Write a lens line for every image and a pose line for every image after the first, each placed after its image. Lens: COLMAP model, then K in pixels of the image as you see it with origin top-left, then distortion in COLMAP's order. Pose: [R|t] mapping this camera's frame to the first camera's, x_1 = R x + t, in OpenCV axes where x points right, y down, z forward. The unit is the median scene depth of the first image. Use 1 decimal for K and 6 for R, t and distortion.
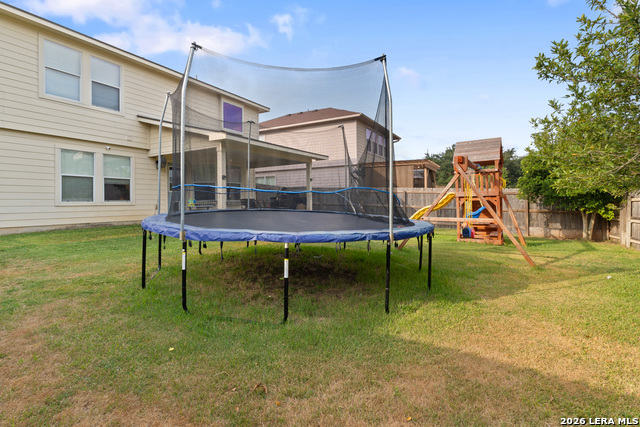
lens RADIAL K [[306.2, 0, 320.0], [0, 306.2, 209.6], [0, 0, 1]] dist [0.000142, -0.000335]
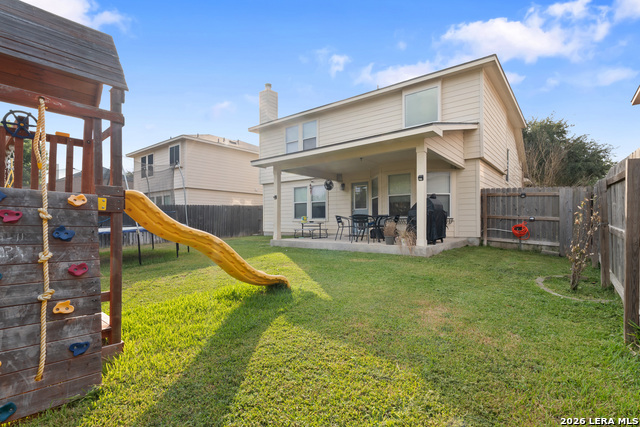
lens RADIAL K [[306.2, 0, 319.6], [0, 306.2, 214.4], [0, 0, 1]] dist [0.000142, -0.000335]
pose [[-0.137474, -0.008498, -0.990469, 0.730072], [-0.008080, 0.999940, -0.007457, -0.037309], [0.990472, 0.006978, -0.137534, 1.243470]]
